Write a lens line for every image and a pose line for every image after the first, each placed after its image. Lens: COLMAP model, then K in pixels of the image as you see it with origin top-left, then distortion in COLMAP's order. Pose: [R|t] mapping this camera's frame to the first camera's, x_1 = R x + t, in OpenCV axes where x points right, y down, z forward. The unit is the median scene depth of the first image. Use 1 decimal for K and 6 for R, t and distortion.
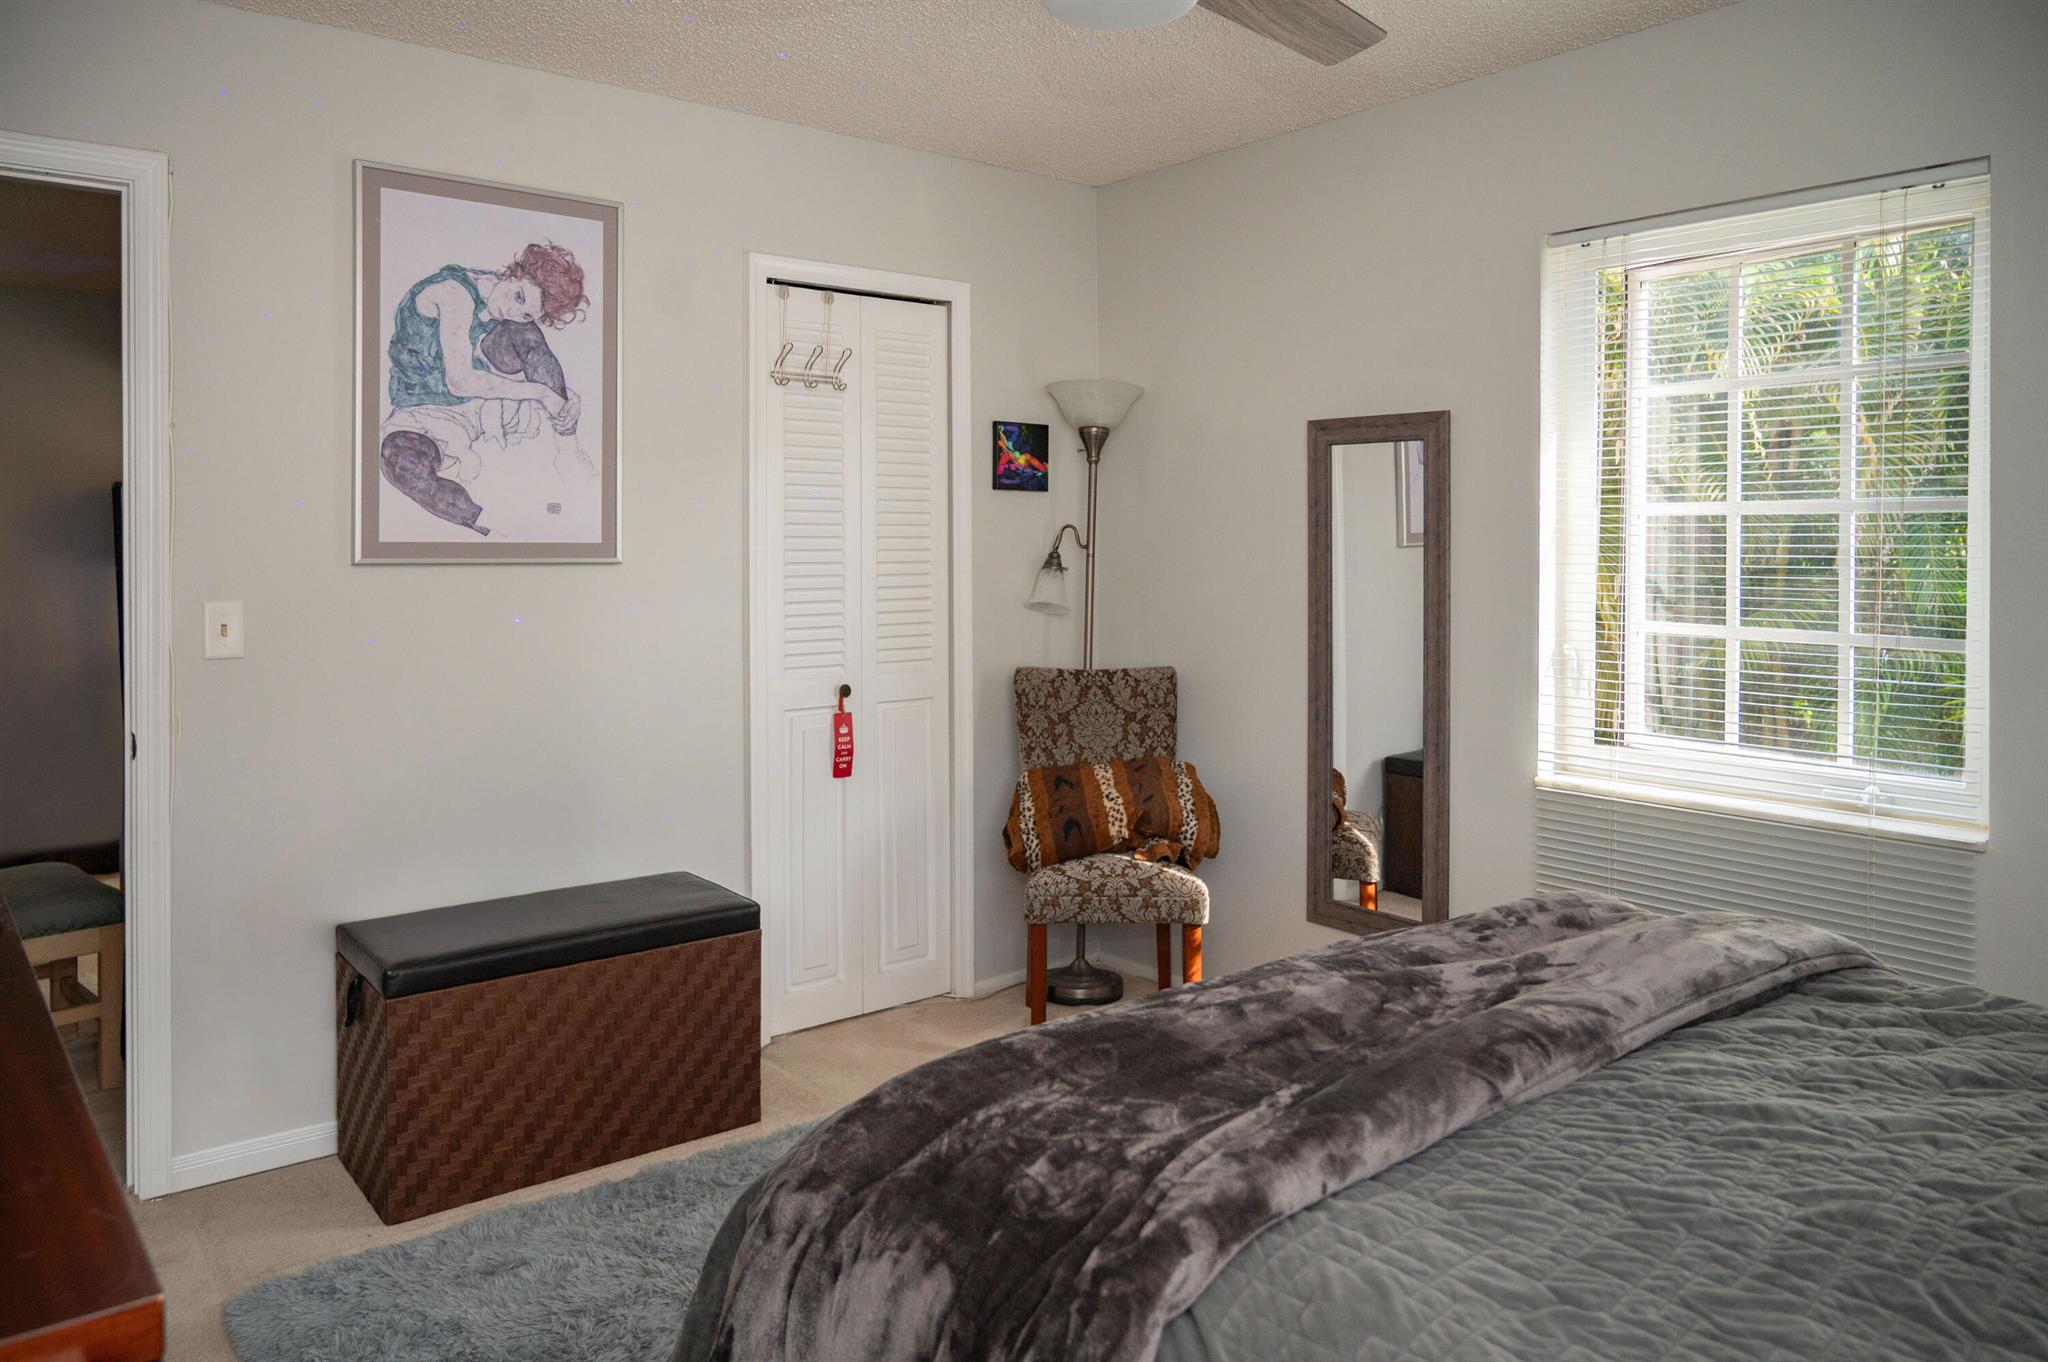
lens RADIAL K [[1424.6, 0, 1020.0], [0, 1424.6, 564.7], [0, 0, 1]] dist [0.001908, 0.001953]
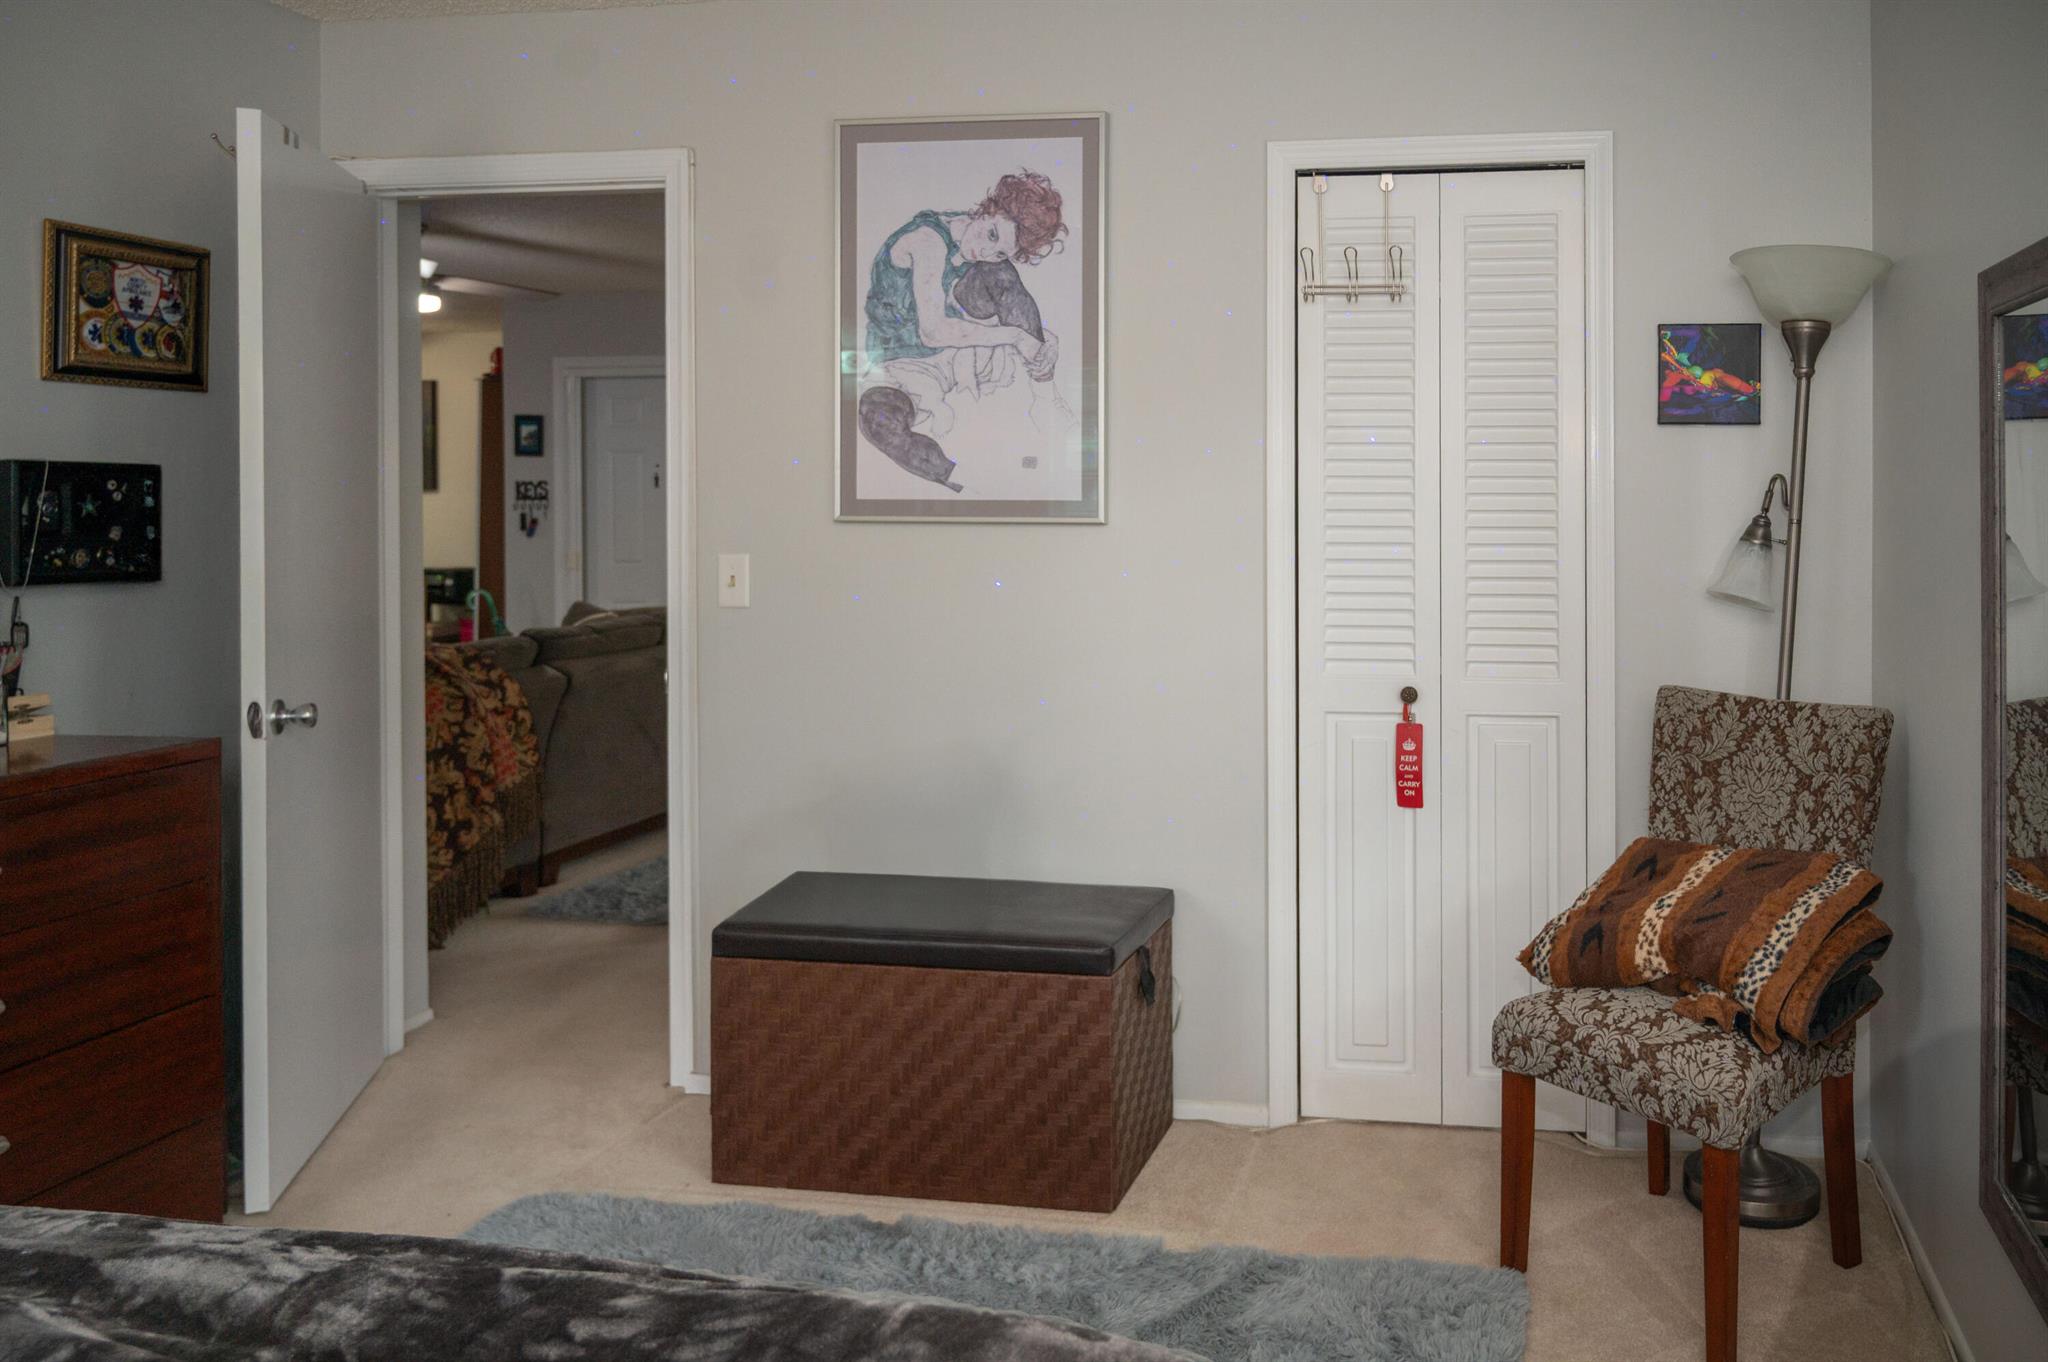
lens RADIAL K [[1471.1, 0, 1020.1], [0, 1471.1, 523.0], [0, 0, 1]] dist [0.000131, 0.001961]
pose [[0.682859, 0.012841, -0.730437, 0.359429], [-0.013200, 0.999899, 0.005238, -0.005850], [0.730431, 0.006065, 0.682960, 0.358512]]
